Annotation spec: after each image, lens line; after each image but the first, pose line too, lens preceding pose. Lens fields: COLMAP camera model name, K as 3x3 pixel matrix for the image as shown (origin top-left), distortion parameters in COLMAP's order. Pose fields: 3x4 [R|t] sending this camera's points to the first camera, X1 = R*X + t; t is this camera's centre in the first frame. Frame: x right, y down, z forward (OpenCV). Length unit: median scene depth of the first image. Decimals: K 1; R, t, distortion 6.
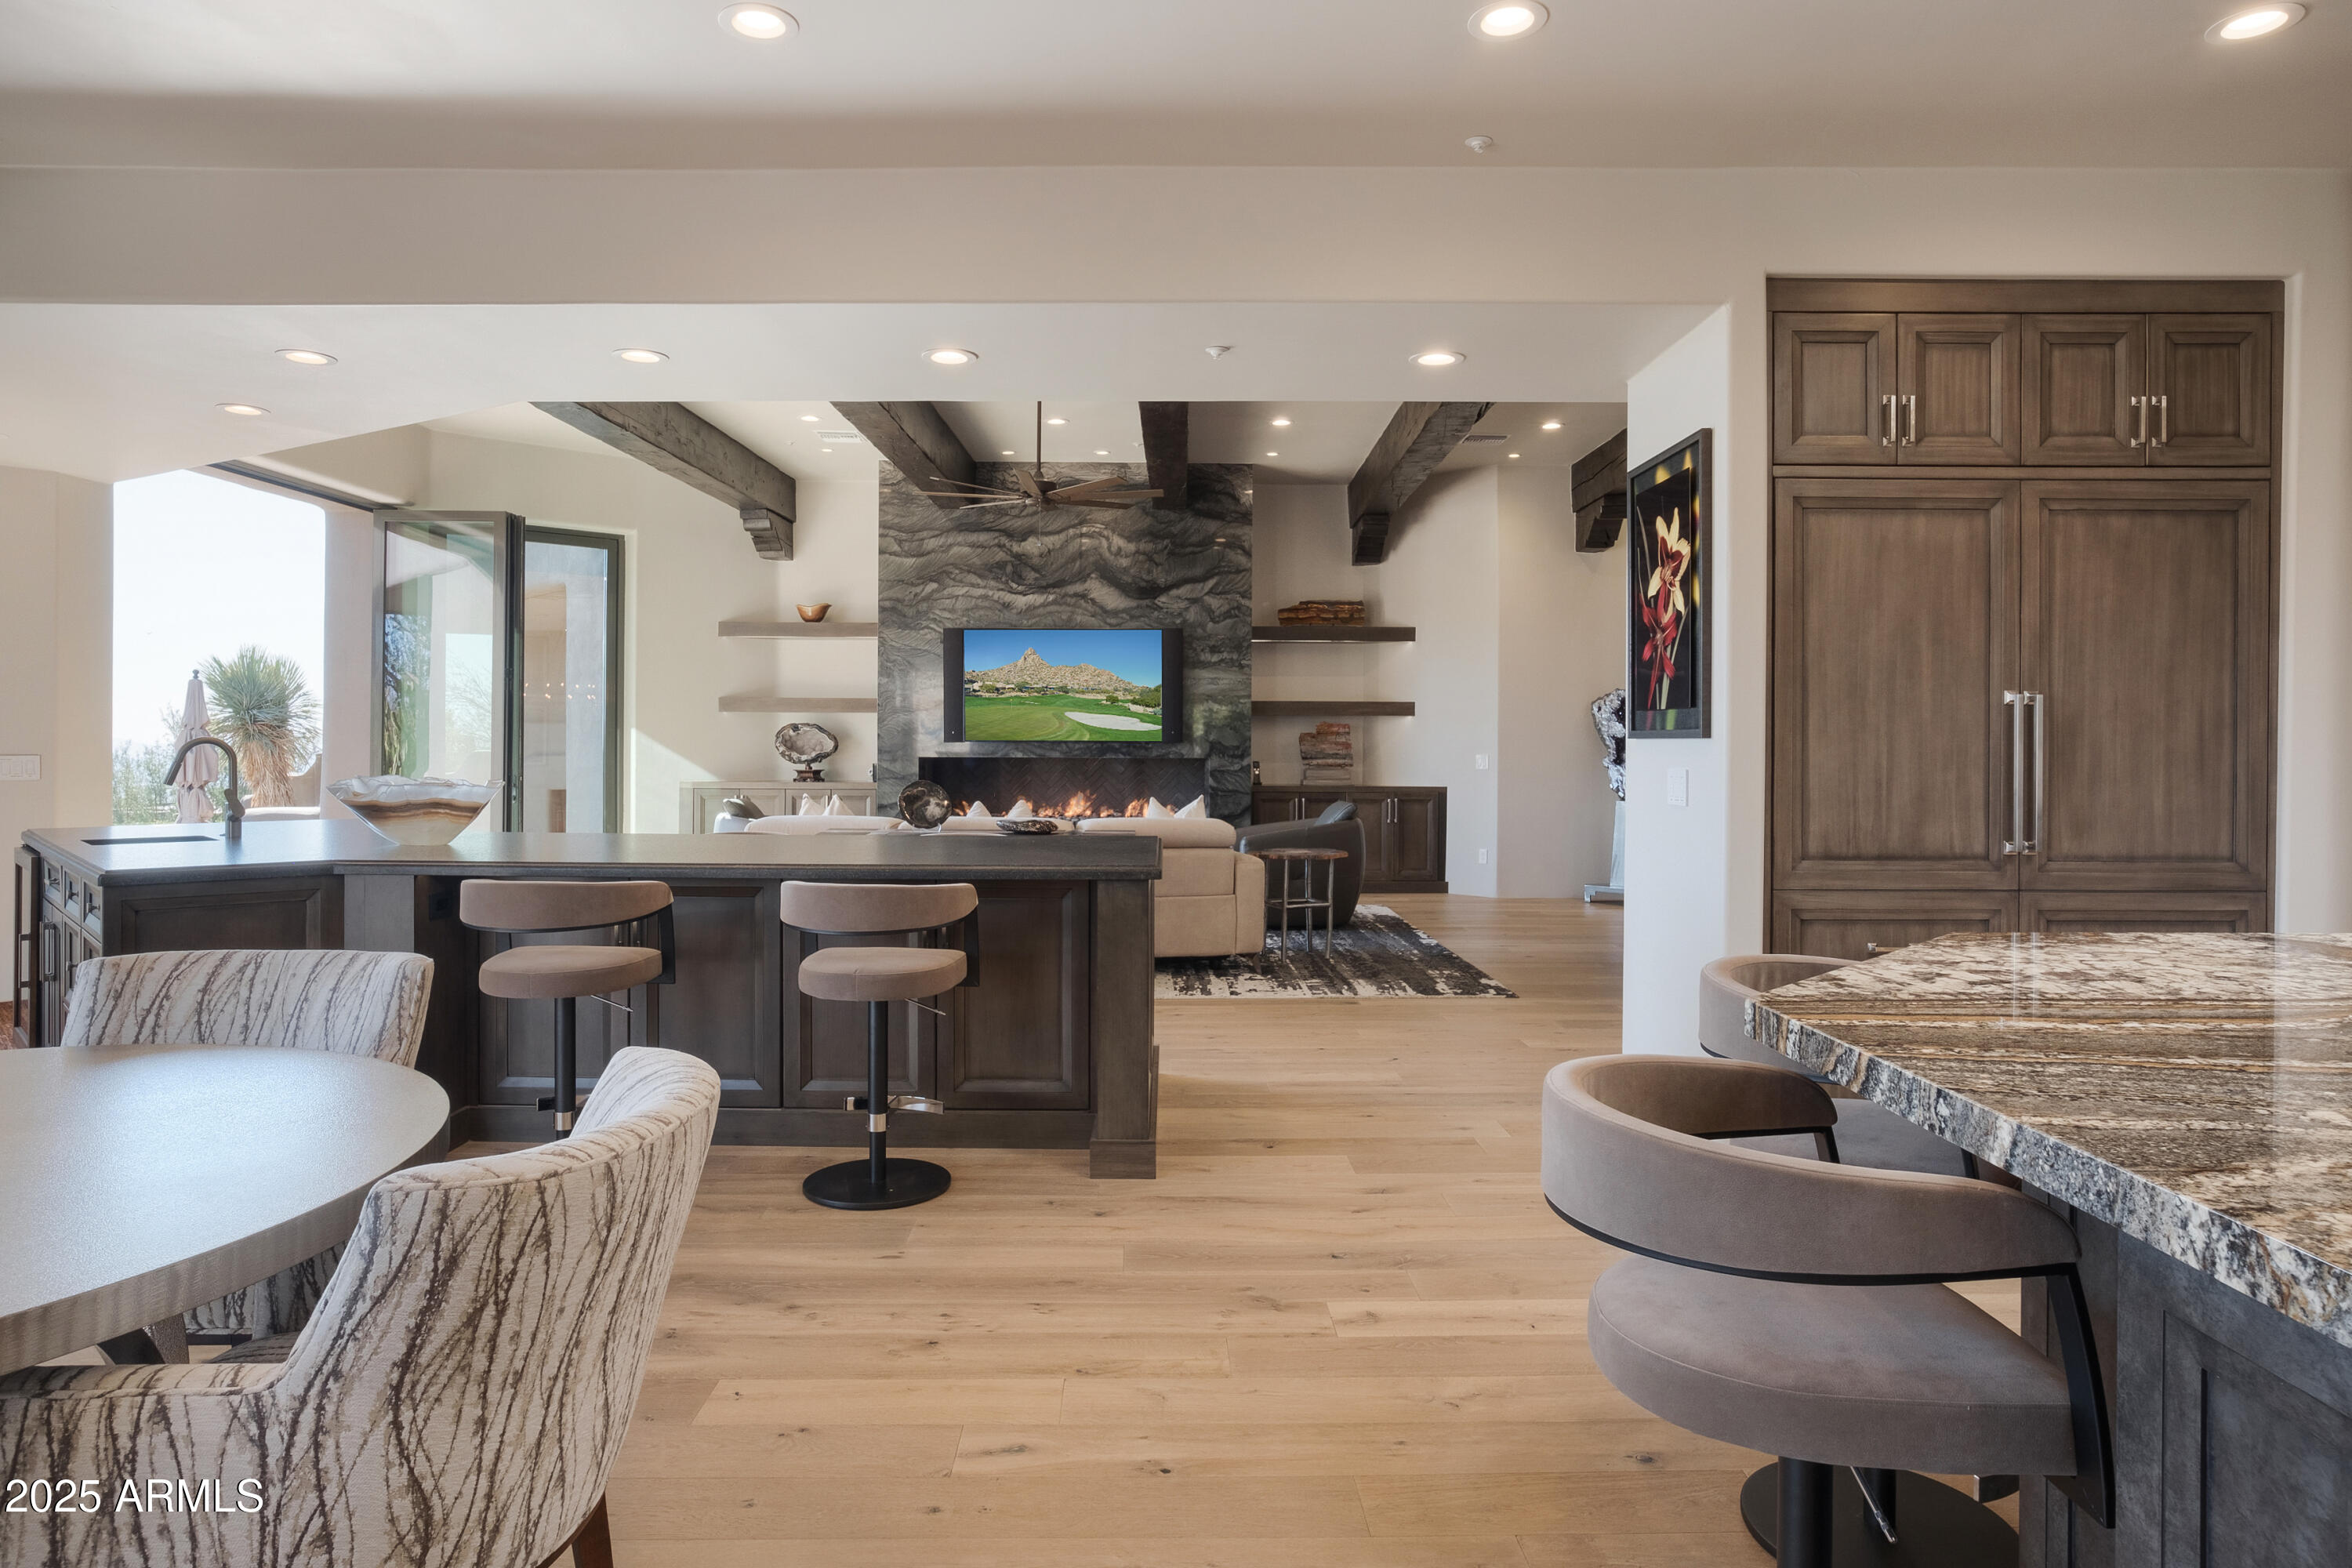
lens RADIAL K [[1408.3, 0, 1190.8], [0, 1408.3, 745.1], [0, 0, 1]] dist [-0.037227, 0.030356]
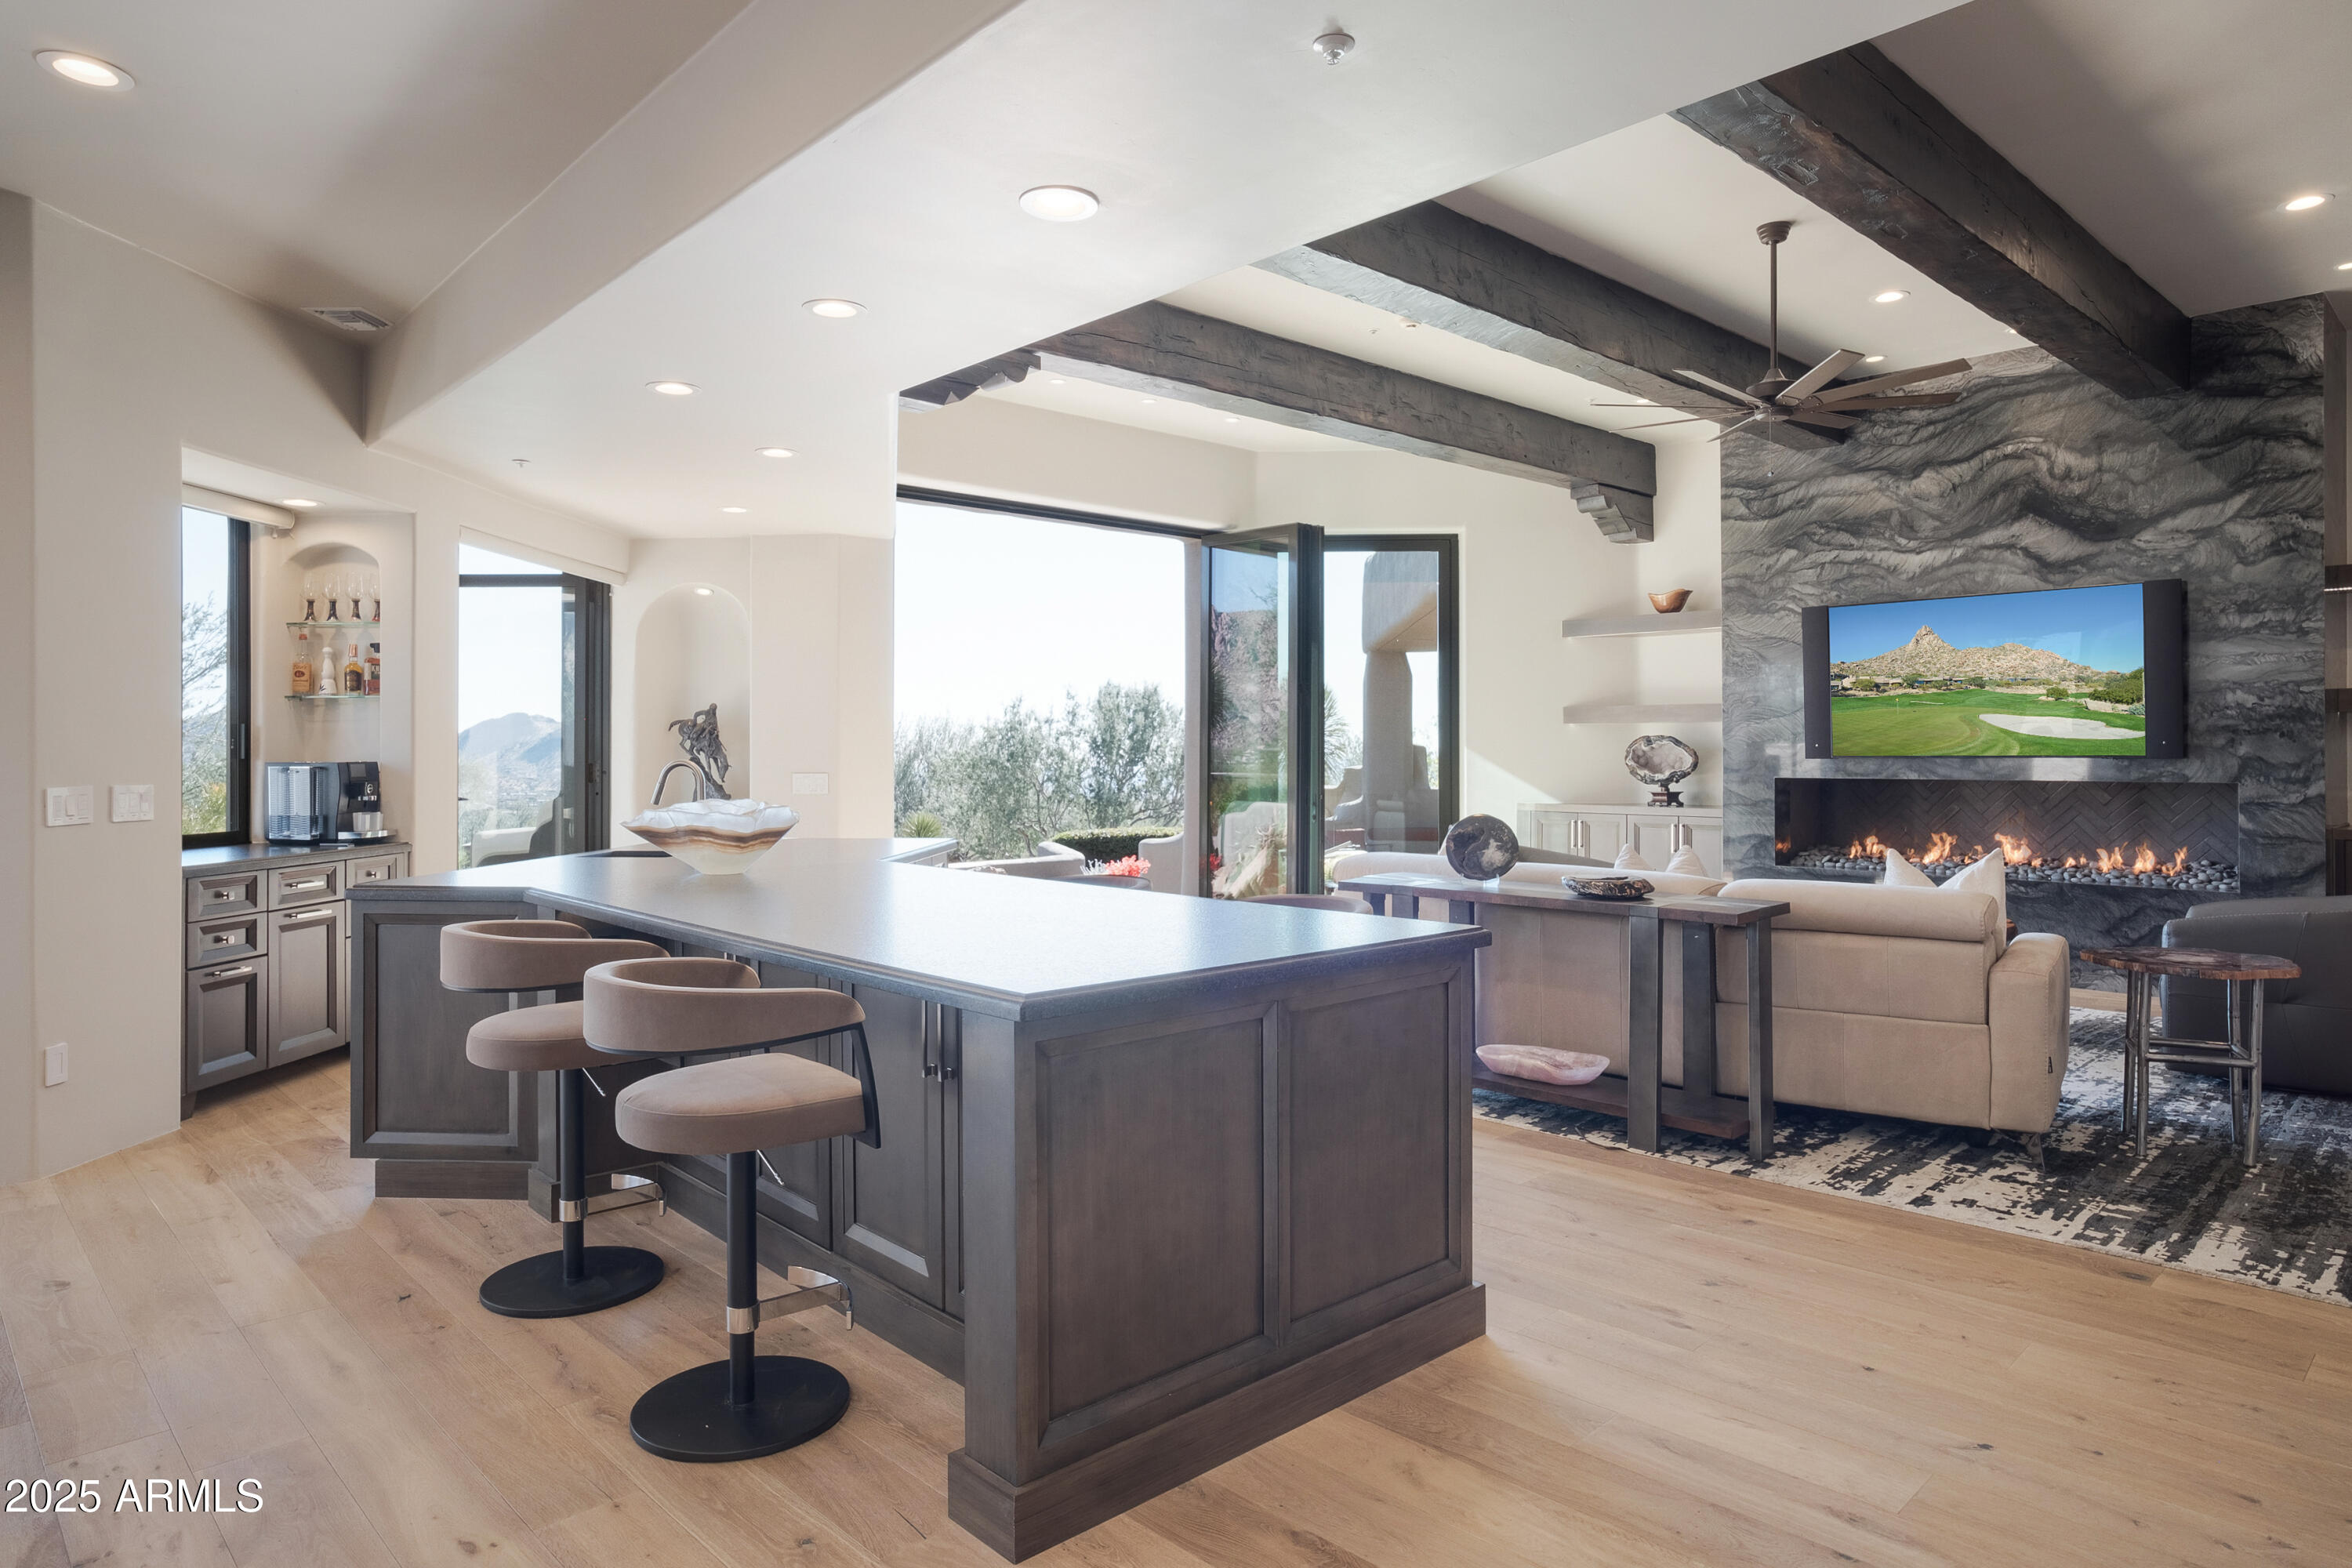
lens RADIAL K [[1408.3, 0, 1190.8], [0, 1408.3, 745.1], [0, 0, 1]] dist [-0.037227, 0.030356]
pose [[0.676950, -0.009073, -0.735973, 0.165822], [0.002598, 0.999947, -0.009937, -0.002655], [0.736025, 0.004815, 0.676937, 0.263577]]
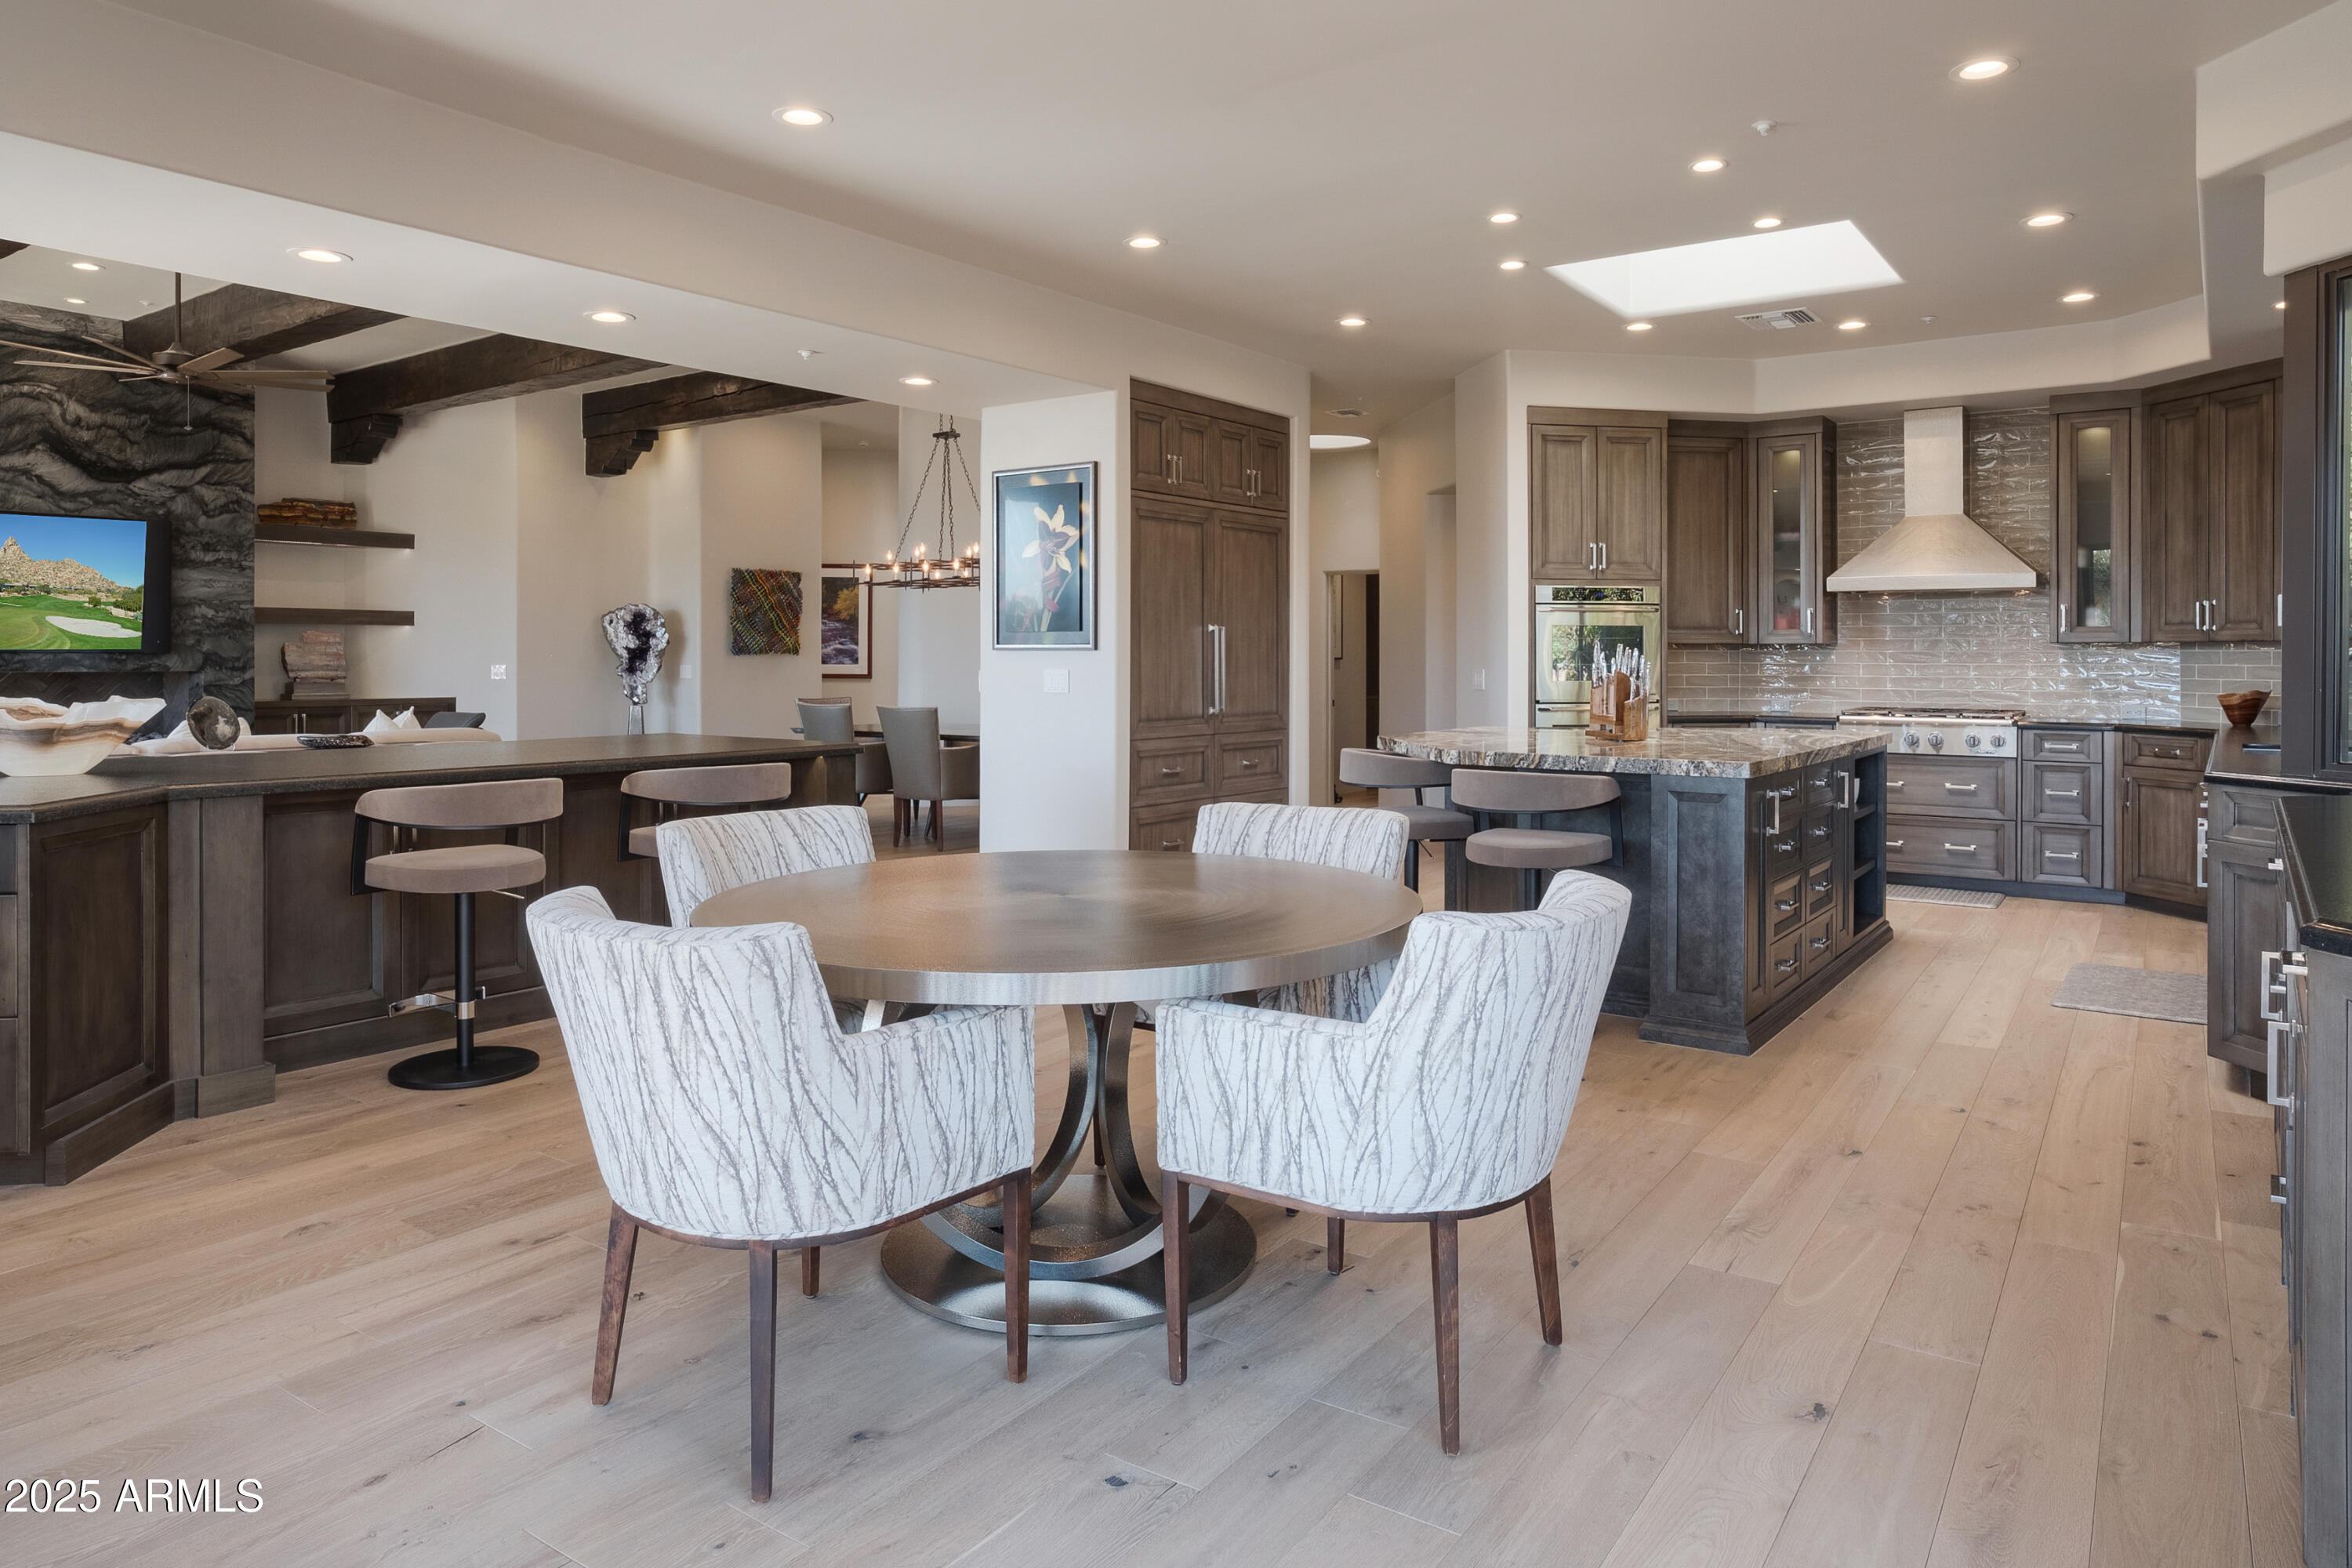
lens RADIAL K [[1458.4, 0, 1214.4], [0, 1458.4, 664.3], [0, 0, 1]] dist [0.003476, 0.002690]
pose [[0.576194, -0.006852, 0.817284, -0.398713], [0.001945, 0.999974, 0.007013, -0.000005], [-0.817311, -0.002452, 0.576192, -0.041608]]
